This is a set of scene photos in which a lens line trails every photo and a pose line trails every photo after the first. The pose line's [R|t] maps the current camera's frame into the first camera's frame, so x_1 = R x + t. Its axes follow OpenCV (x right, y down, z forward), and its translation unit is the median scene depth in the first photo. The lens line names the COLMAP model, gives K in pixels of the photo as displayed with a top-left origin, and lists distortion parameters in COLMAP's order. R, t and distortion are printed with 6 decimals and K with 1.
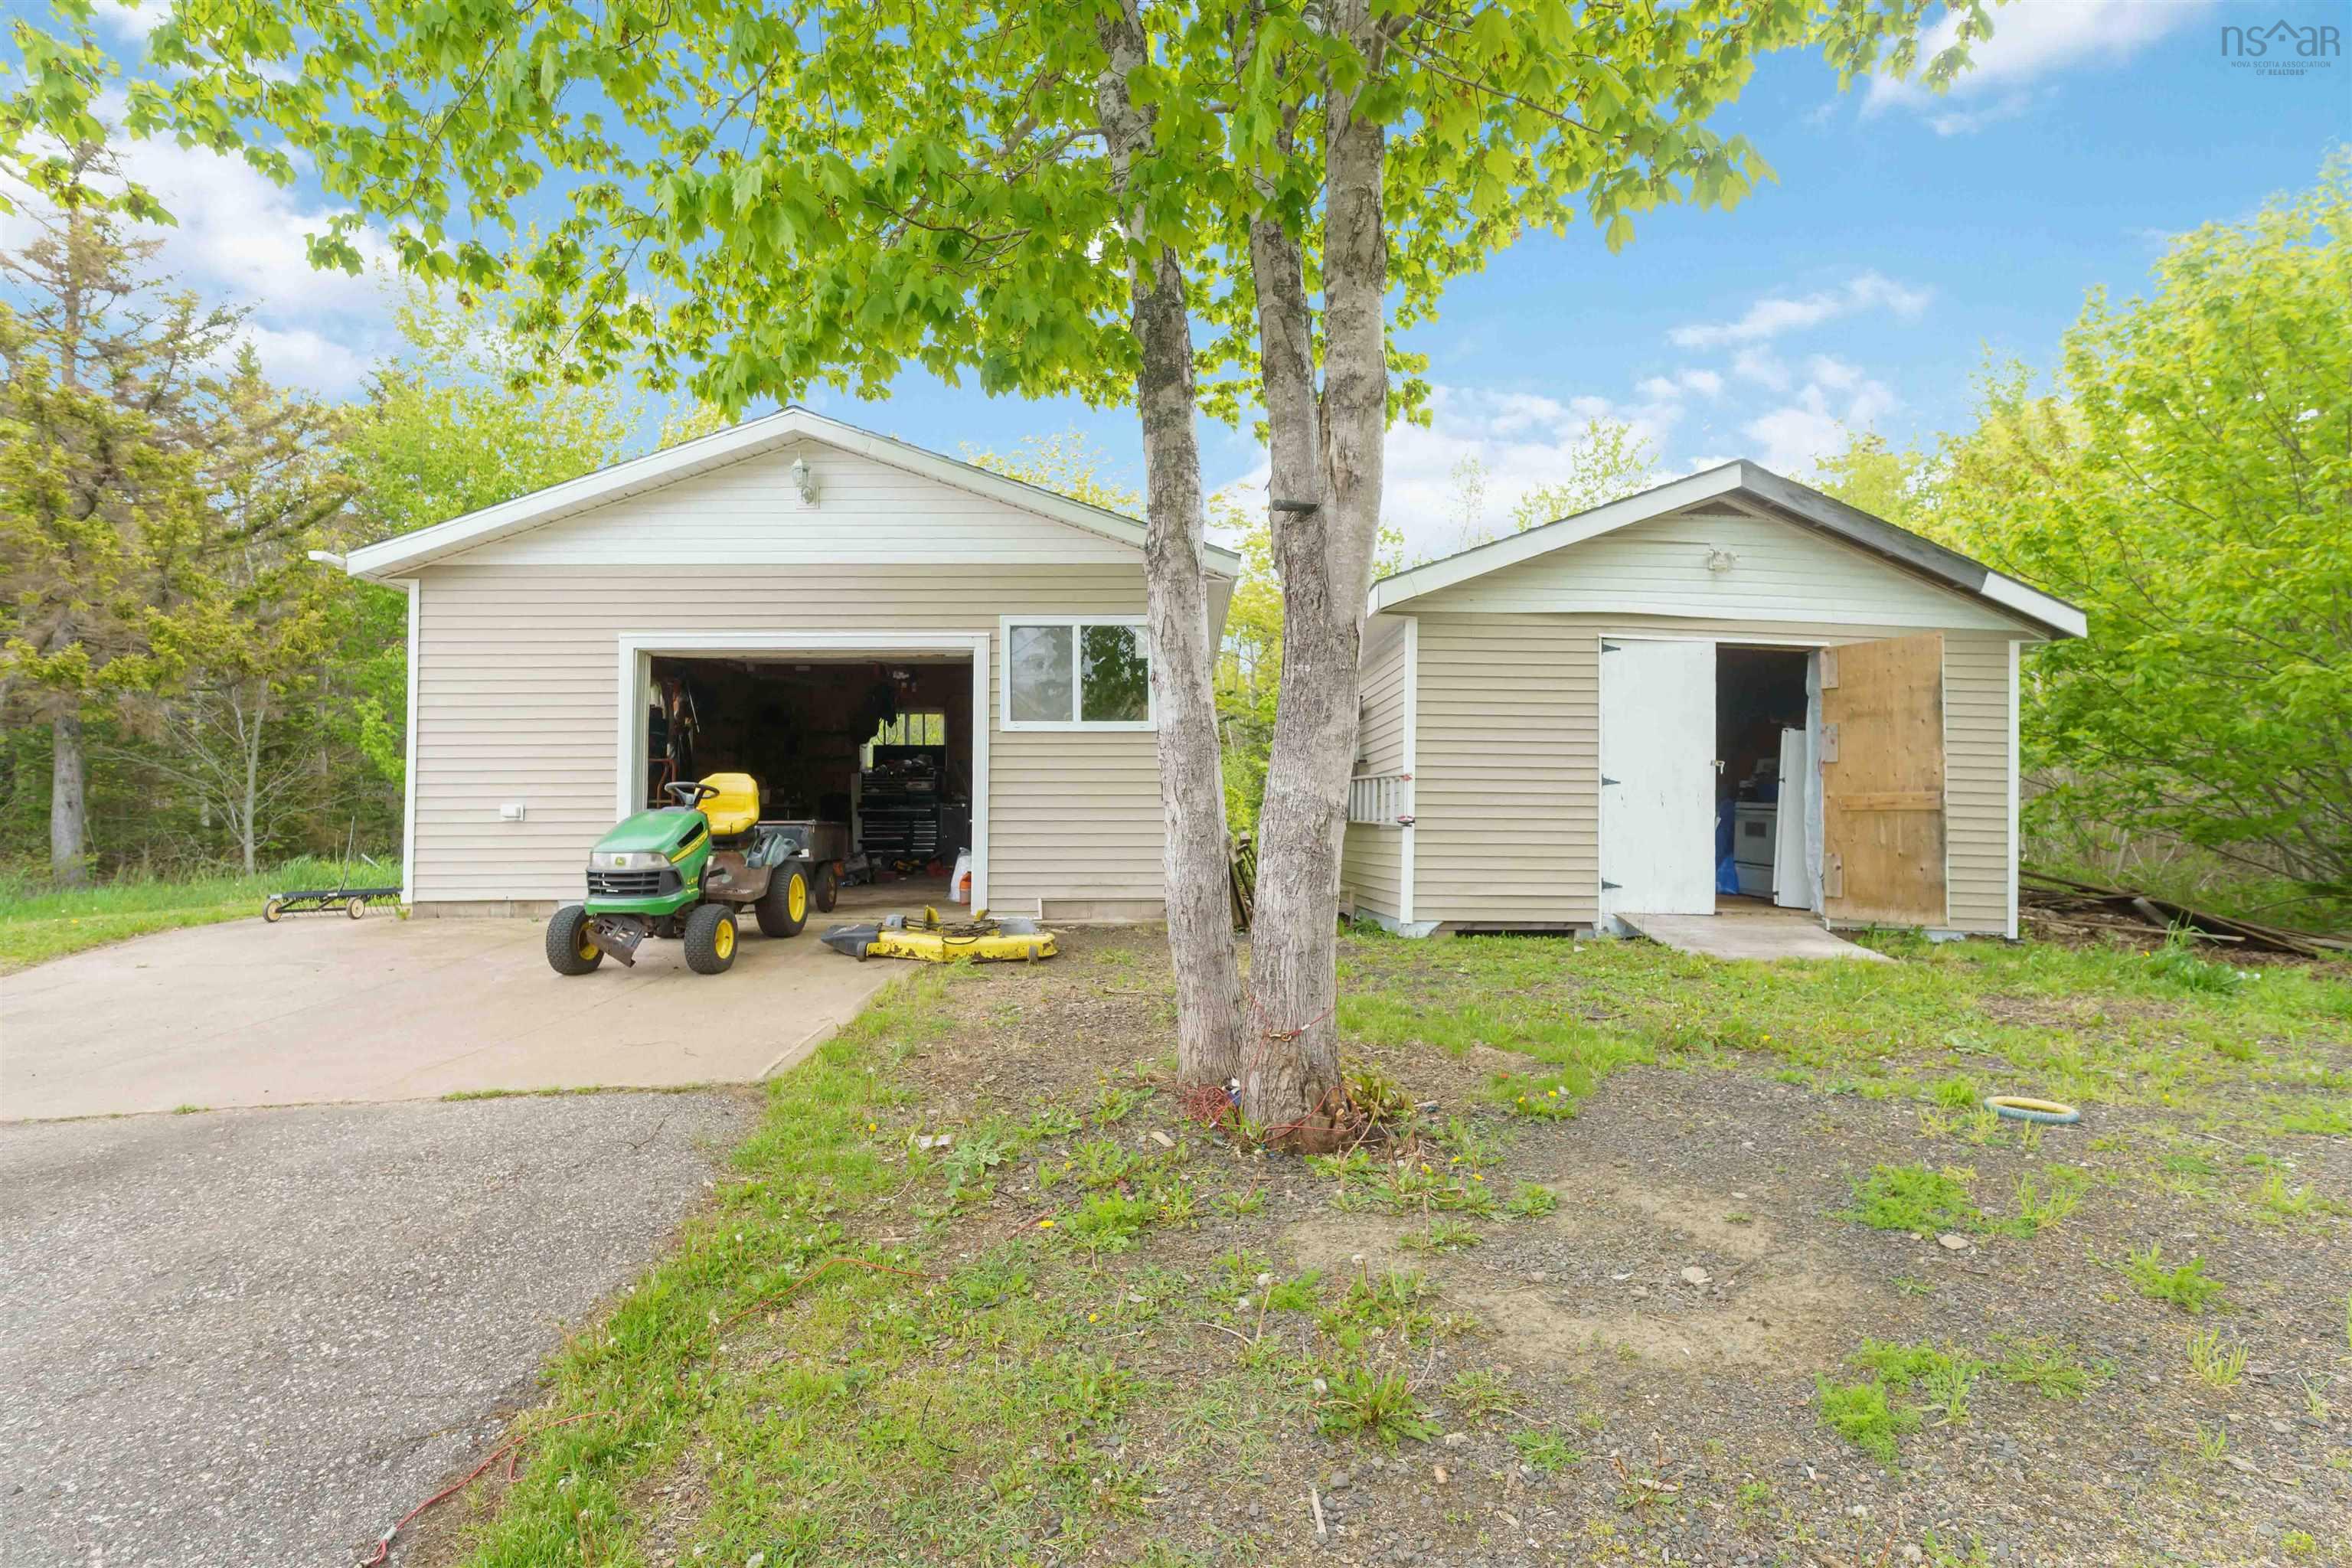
lens RADIAL K [[1065.3, 0, 1178.8], [0, 1065.3, 787.4], [0, 0, 1]] dist [-0.003871, -0.000658]
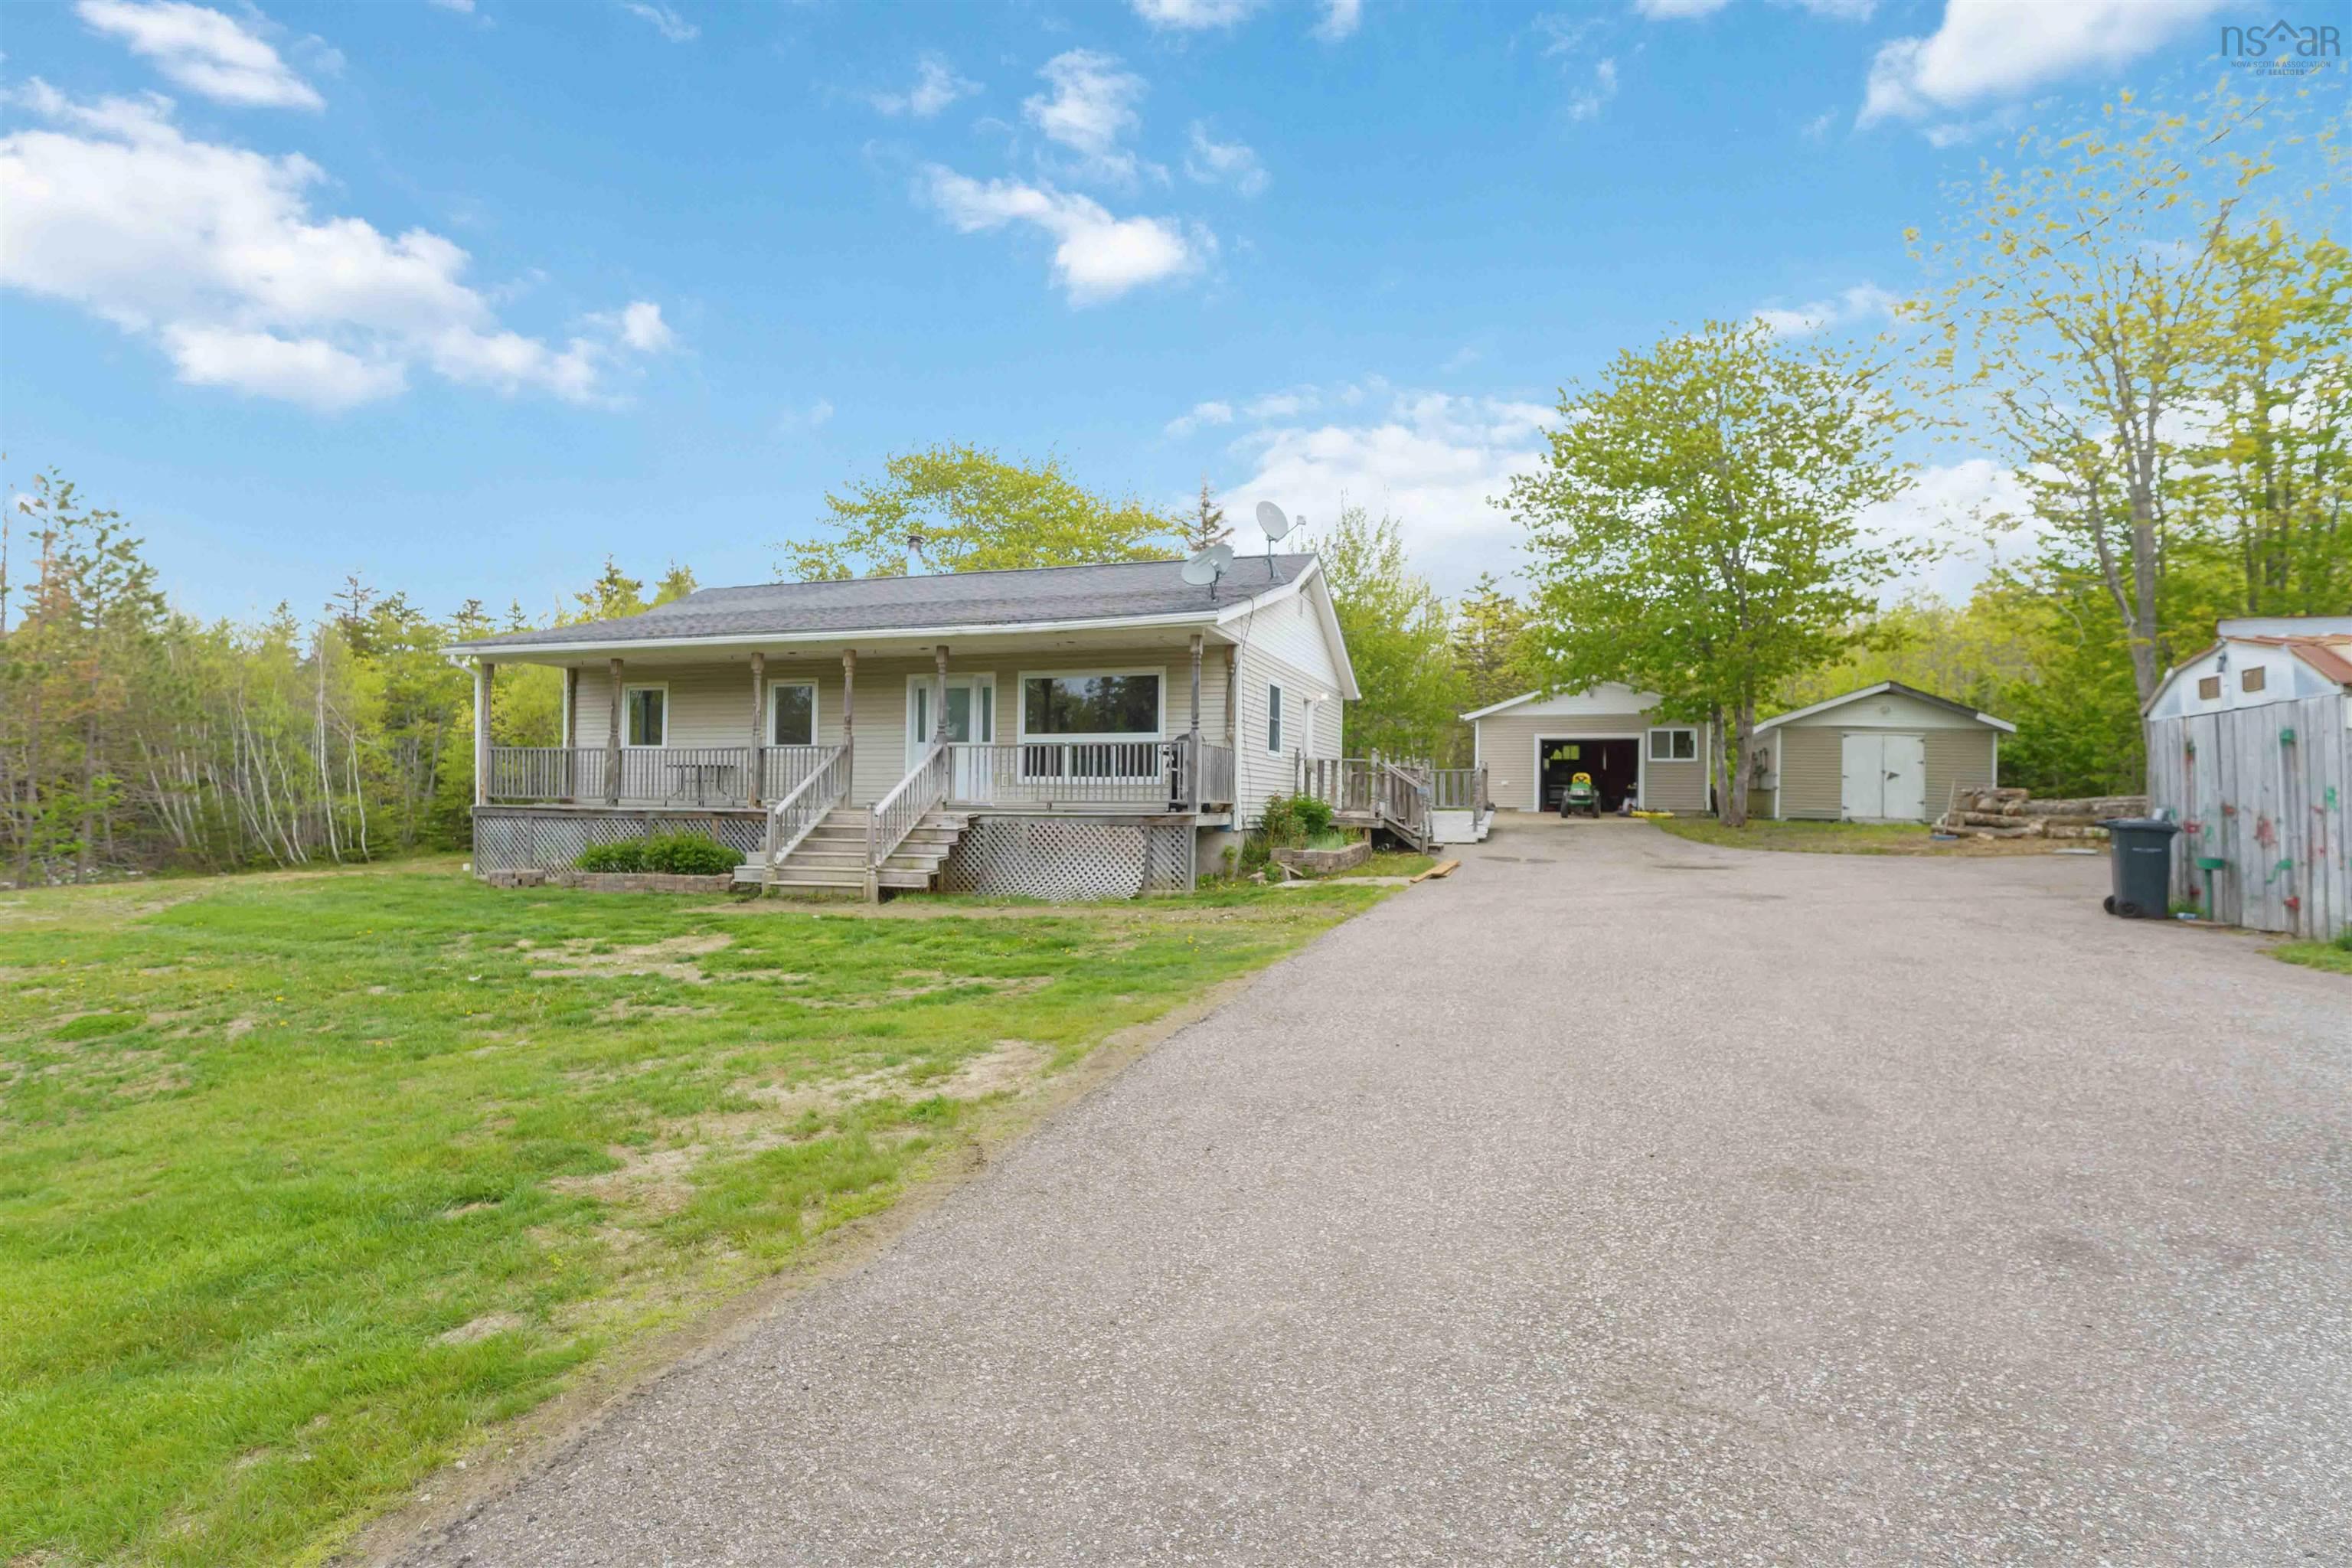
lens RADIAL K [[1125.9, 0, 1188.1], [0, 1125.9, 782.6], [0, 0, 1]] dist [0.001045, -0.002395]
pose [[0.915380, 0.005110, -0.402559, -0.065050], [-0.002442, 0.999972, 0.007140, -0.005463], [0.402584, -0.005552, 0.915366, -3.098253]]
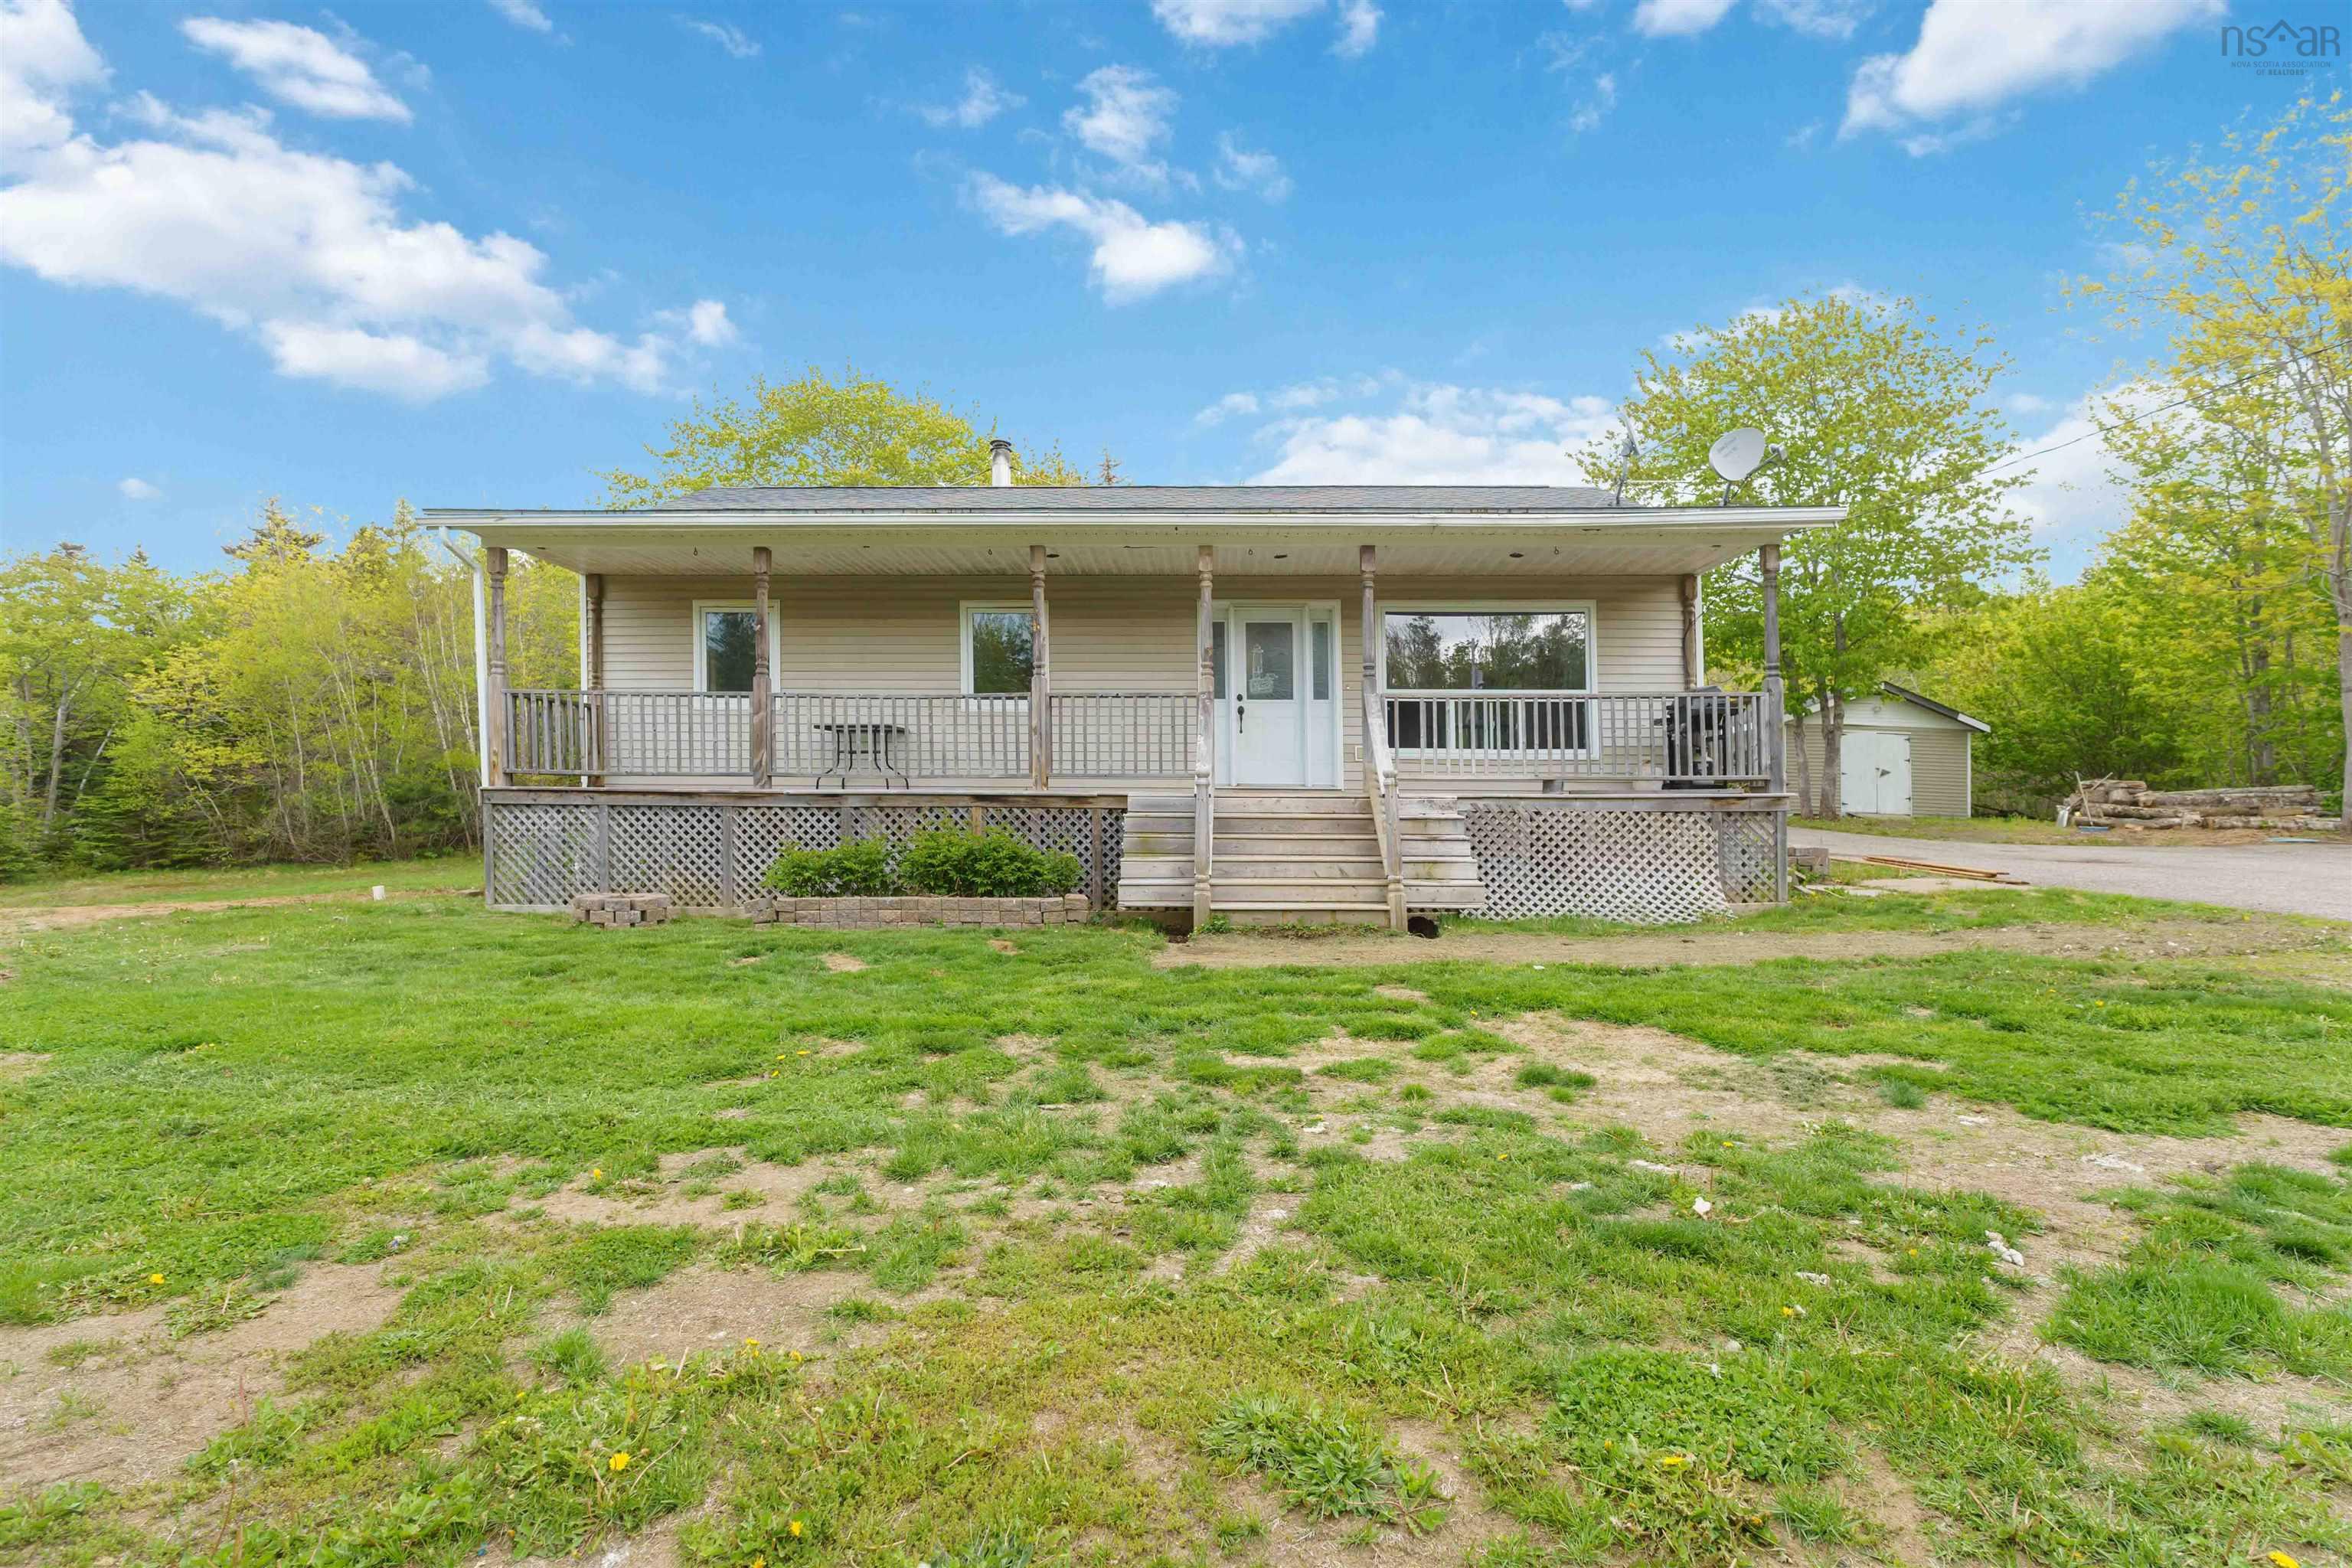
lens RADIAL K [[1065.3, 0, 1167.7], [0, 1065.3, 779.1], [0, 0, 1]] dist [-0.003871, -0.000658]
pose [[0.991351, 0.006868, -0.131057, -1.329702], [-0.007908, 0.999941, -0.007411, 0.054896], [0.130998, 0.008384, 0.991347, -2.740734]]
